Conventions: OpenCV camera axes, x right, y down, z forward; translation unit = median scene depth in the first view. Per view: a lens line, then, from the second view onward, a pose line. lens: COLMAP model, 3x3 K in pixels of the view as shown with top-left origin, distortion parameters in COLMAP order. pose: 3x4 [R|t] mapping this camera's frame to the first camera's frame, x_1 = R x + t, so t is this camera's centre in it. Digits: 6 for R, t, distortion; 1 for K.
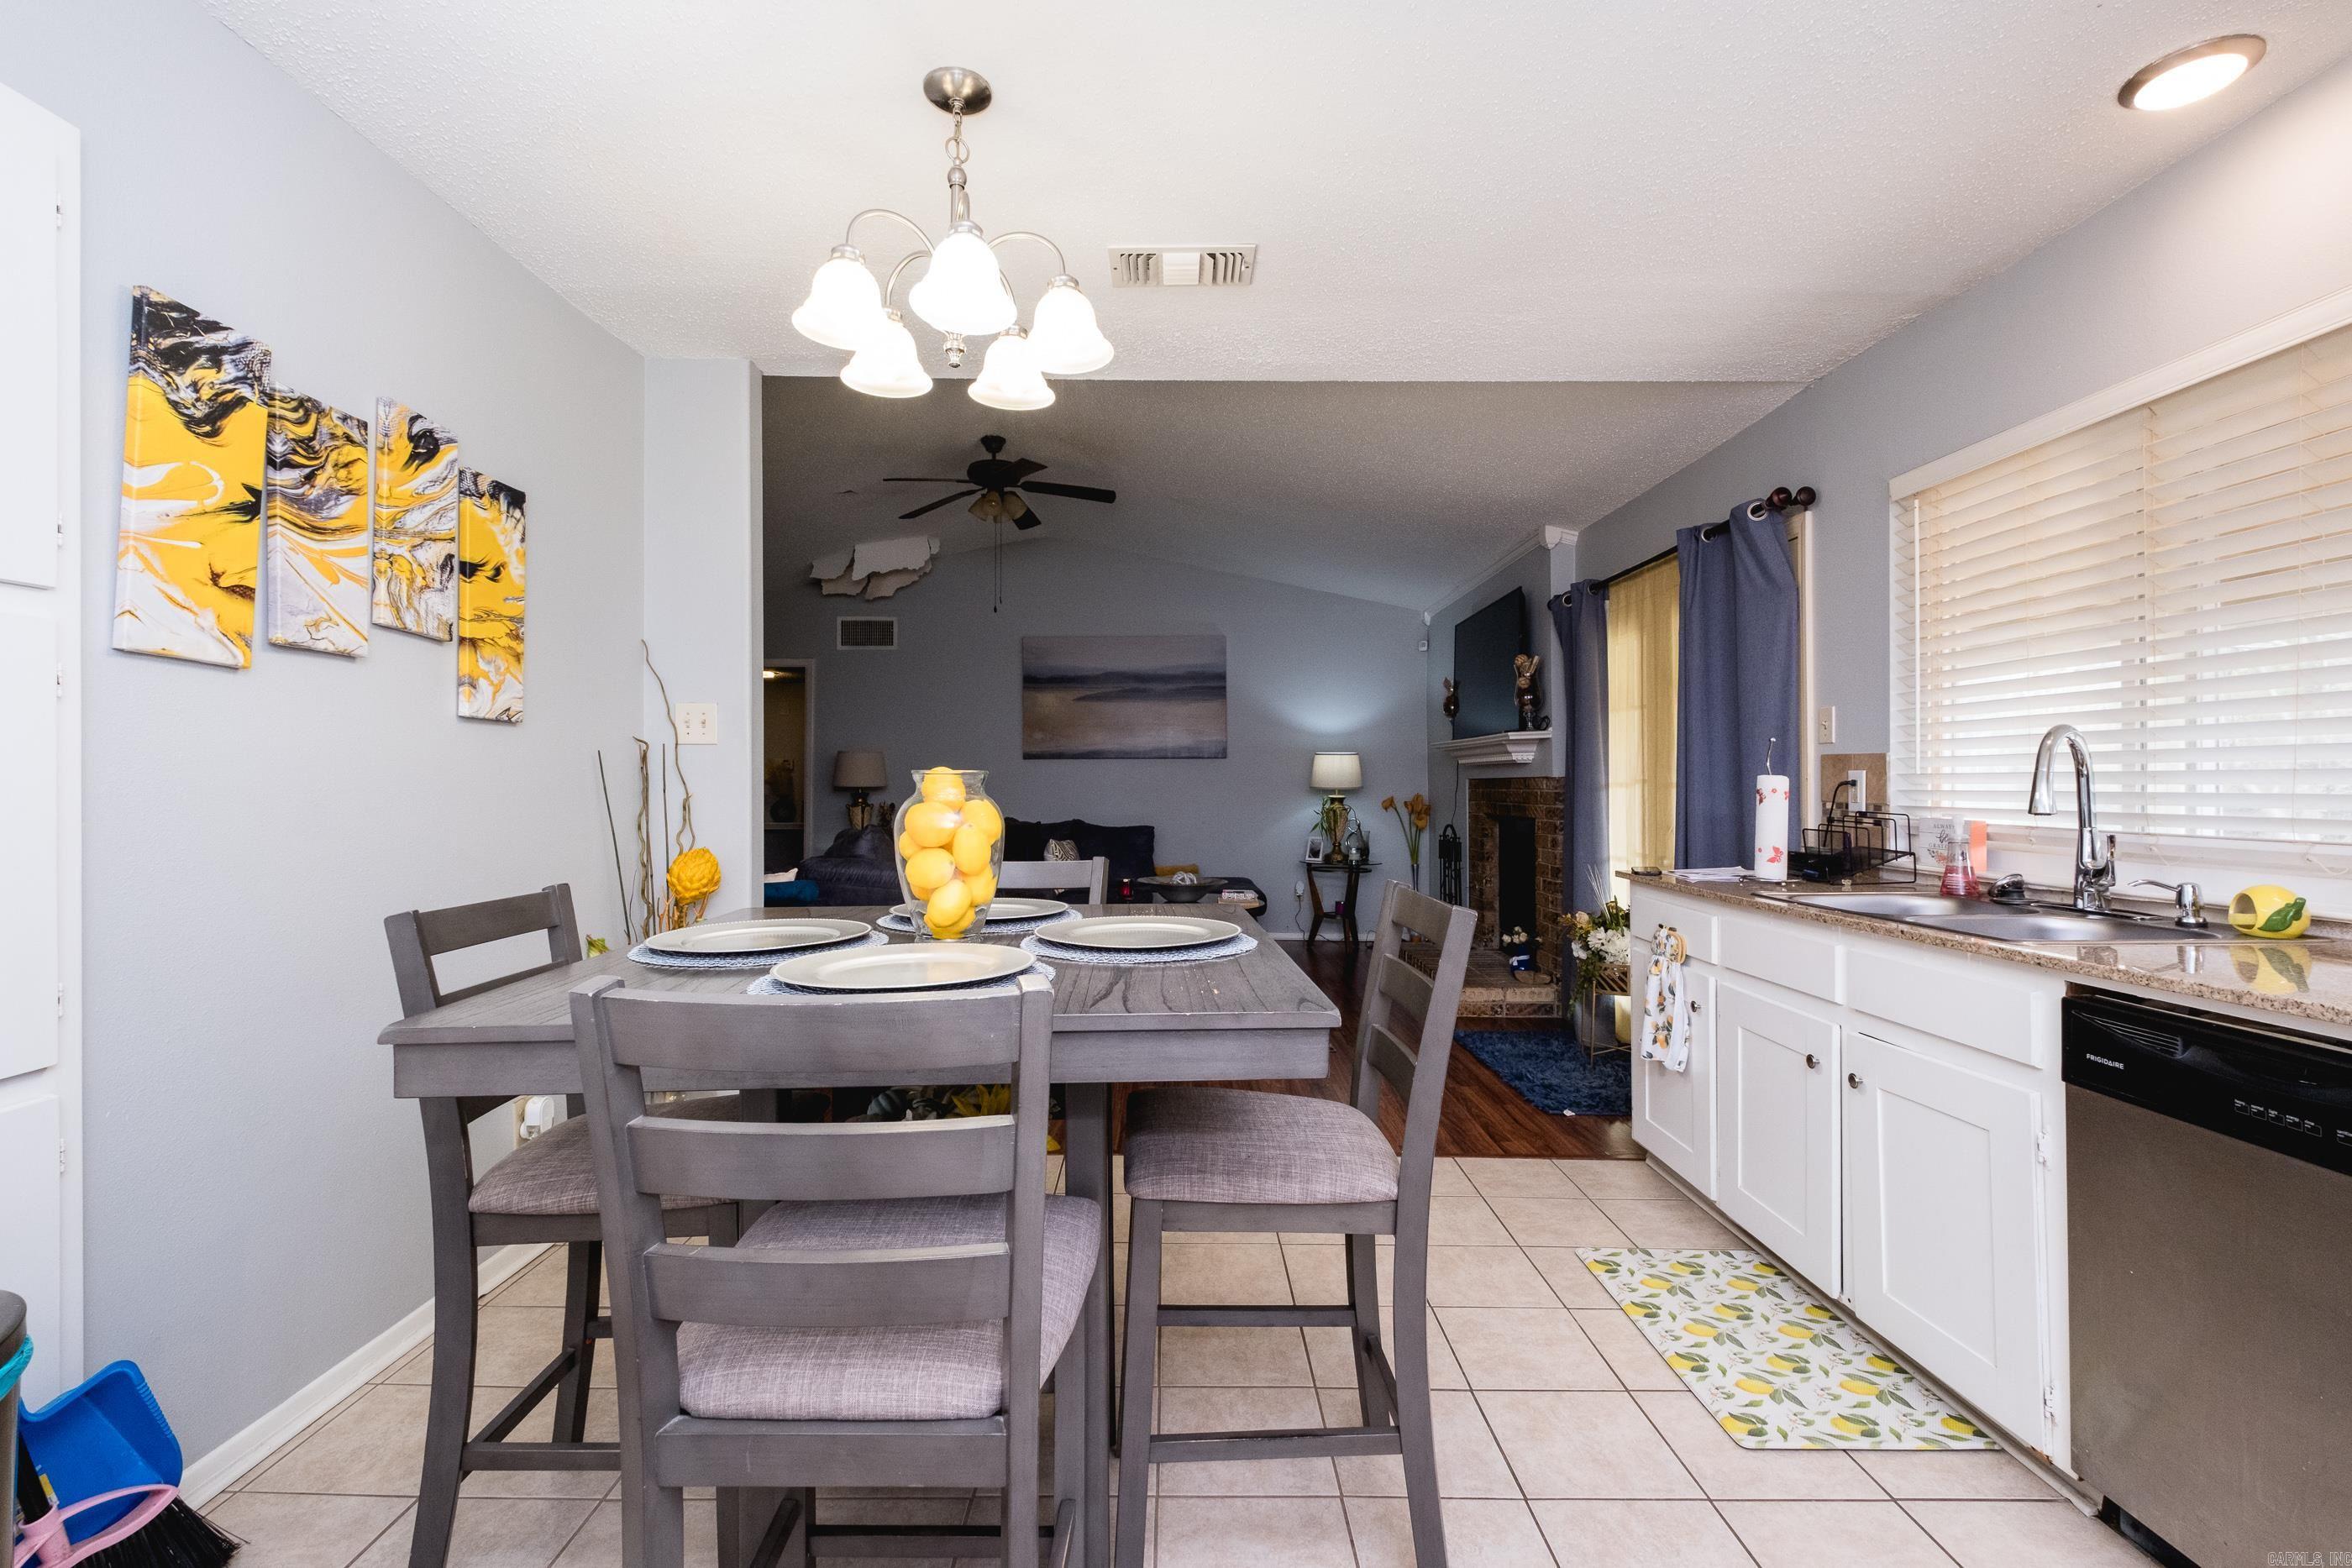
lens RADIAL K [[1020.8, 0, 1174.0], [0, 1020.8, 777.3], [0, 0, 1]] dist [0.002092, -0.000908]
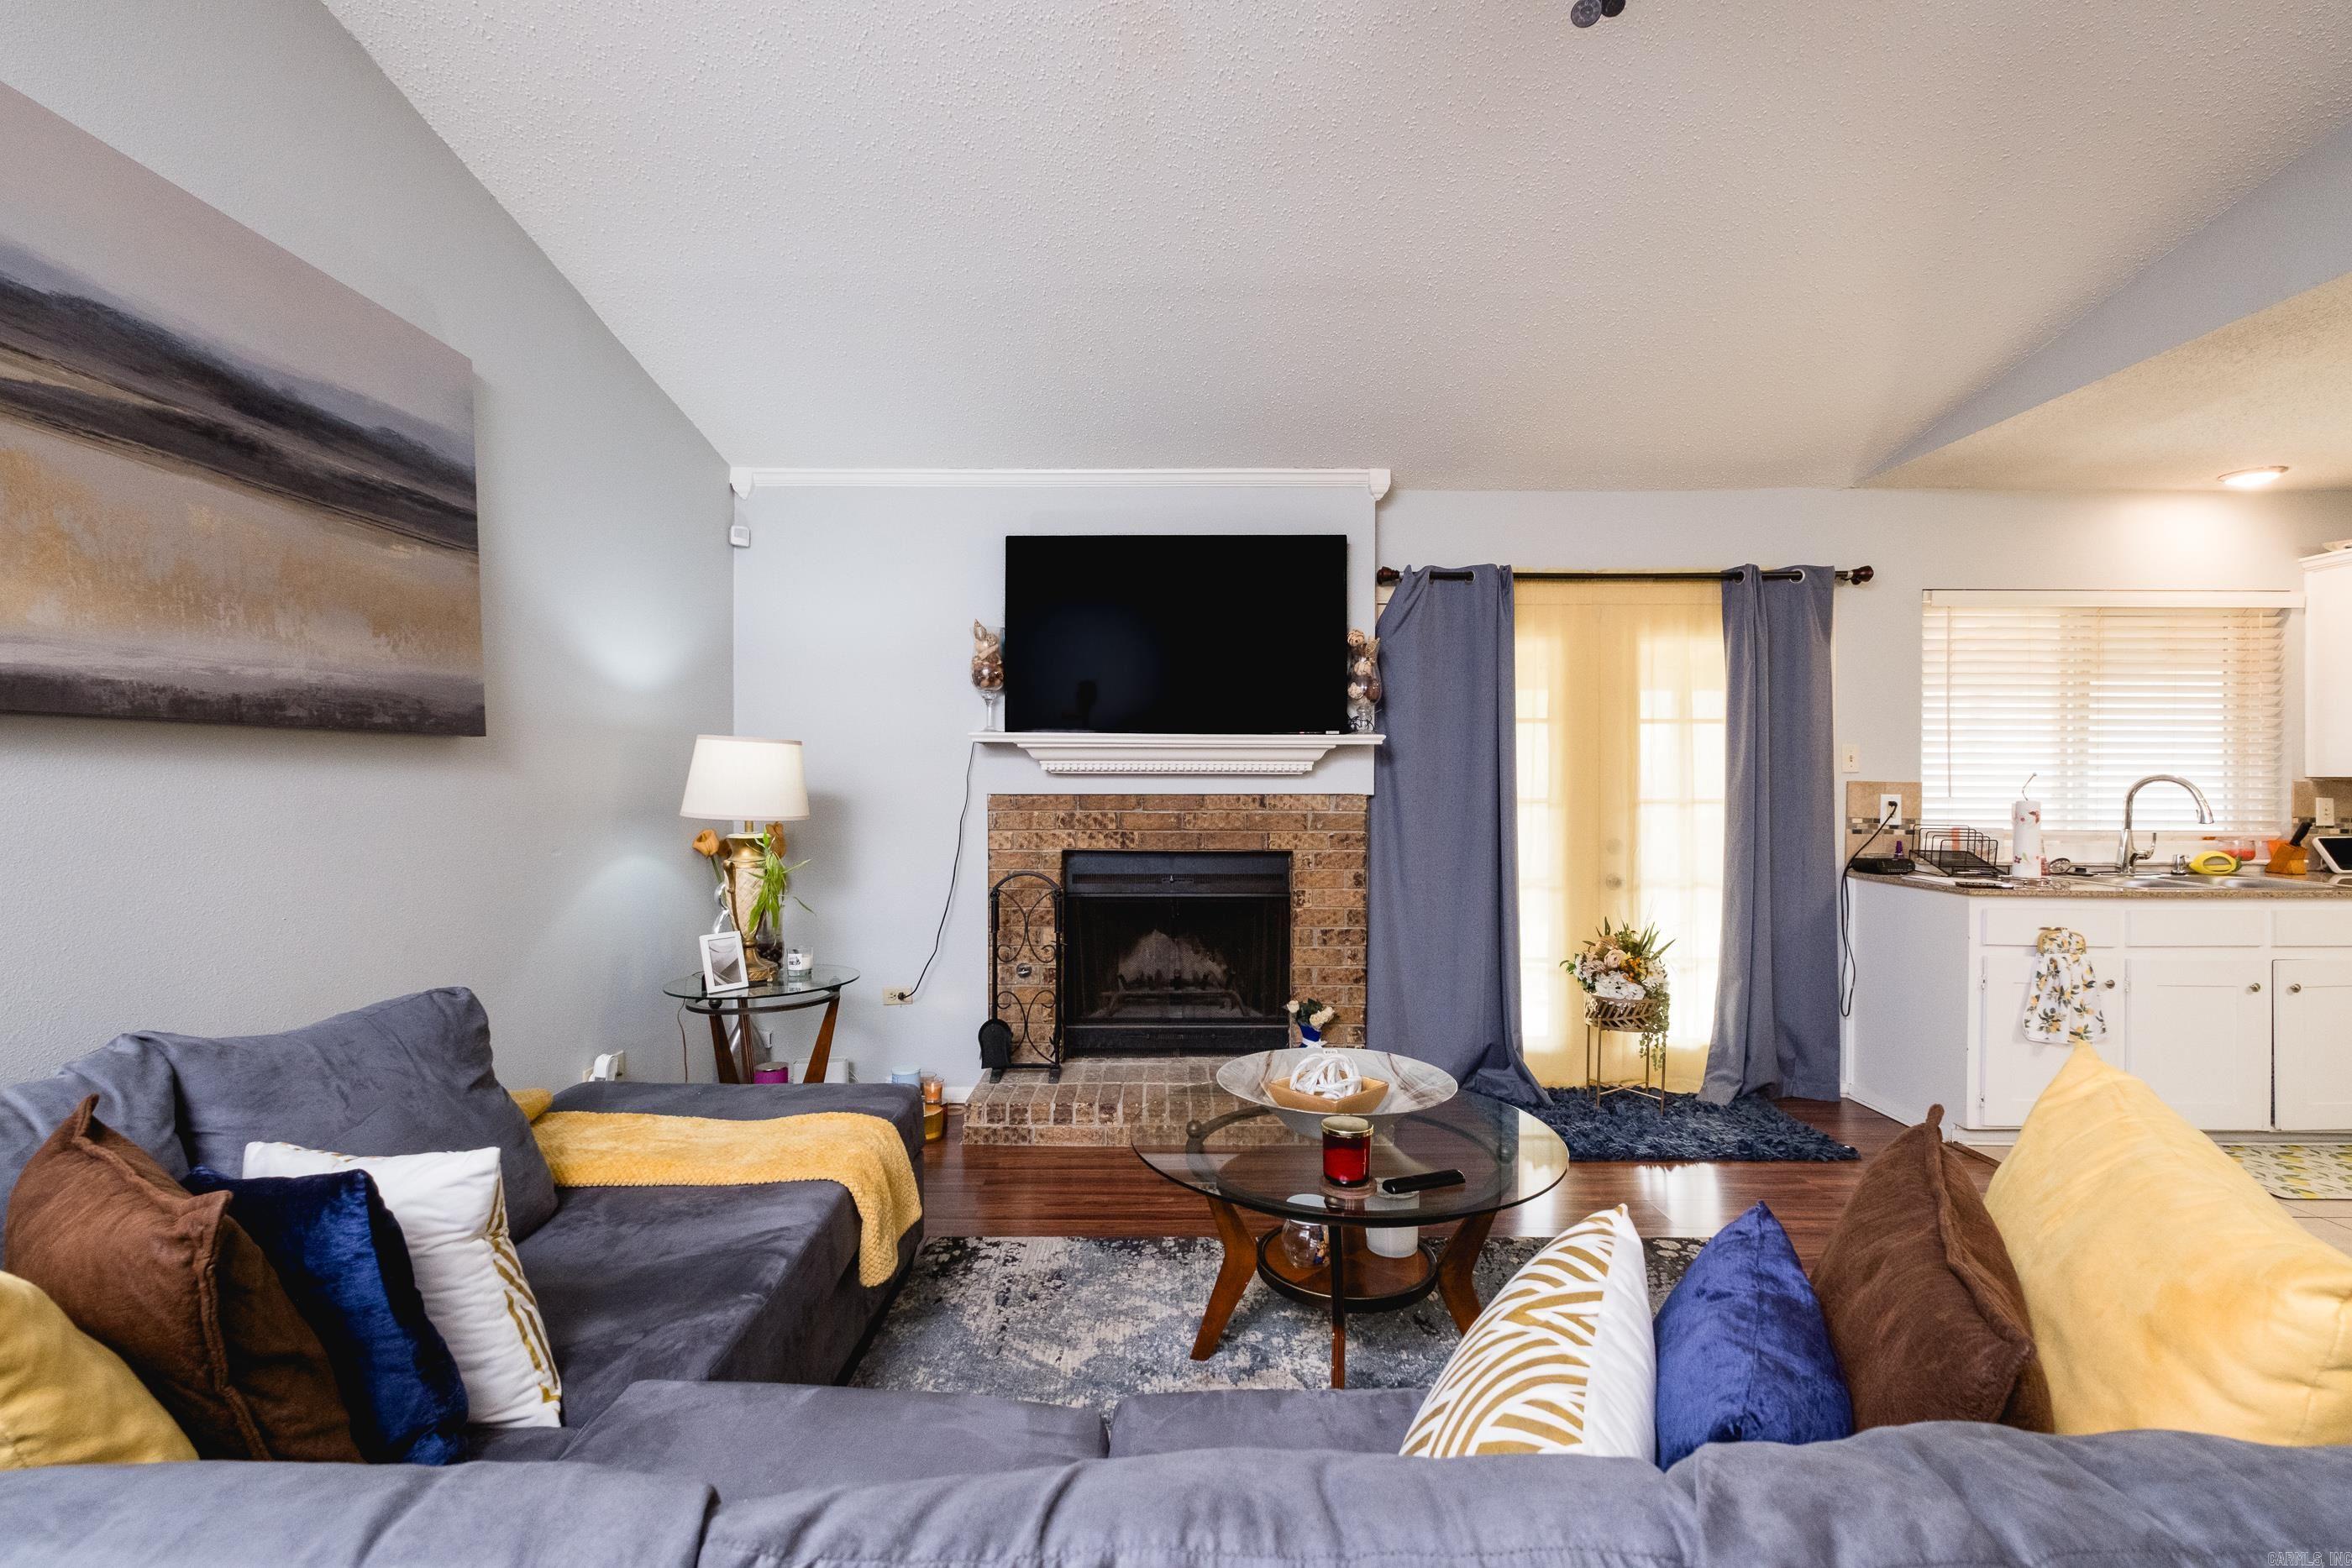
lens RADIAL K [[1020.8, 0, 1174.0], [0, 1020.8, 777.3], [0, 0, 1]] dist [0.002092, -0.000908]
pose [[0.002494, 0.001293, 0.999996, -0.965564], [-0.009284, 0.999956, -0.001270, -0.025937], [-0.999954, -0.009281, 0.002506, 2.728405]]
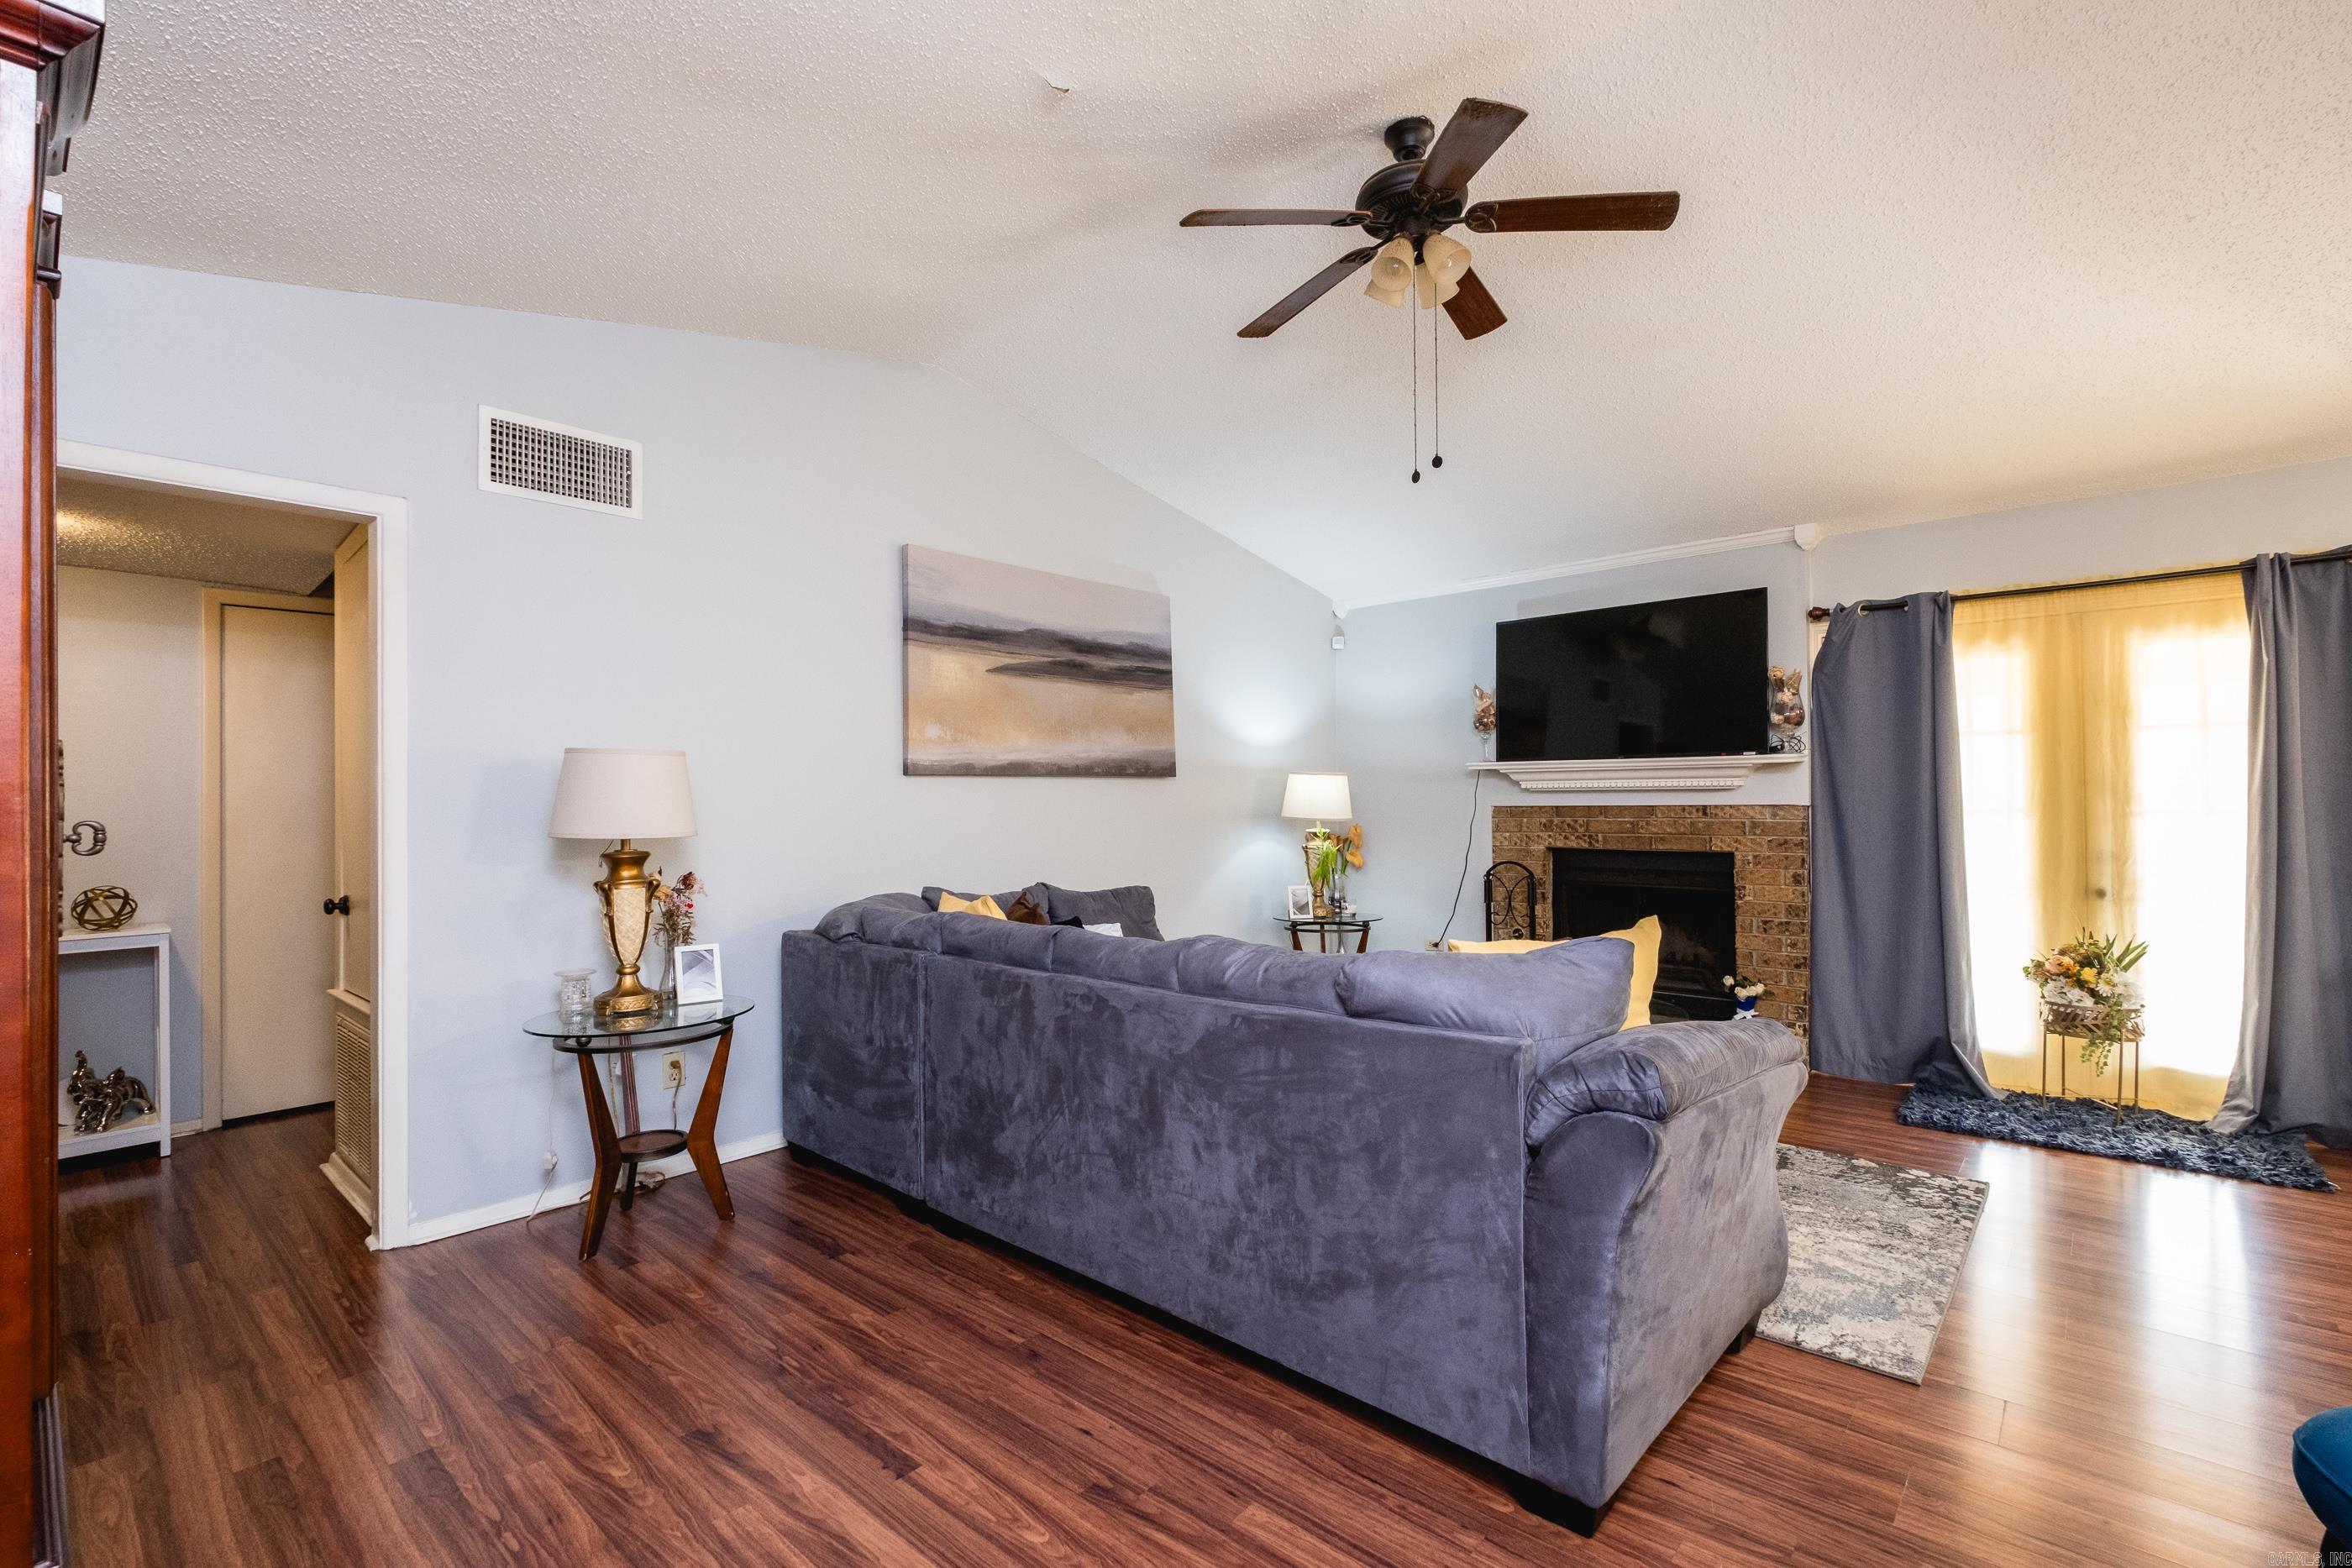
lens RADIAL K [[1061.7, 0, 1176.0], [0, 1061.7, 784.0], [0, 0, 1]] dist [0.003266, -0.000223]
pose [[0.675427, 0.005525, 0.737406, -1.630129], [0.003826, 0.999932, -0.010997, -0.024261], [-0.737416, 0.010249, 0.675361, 1.846701]]
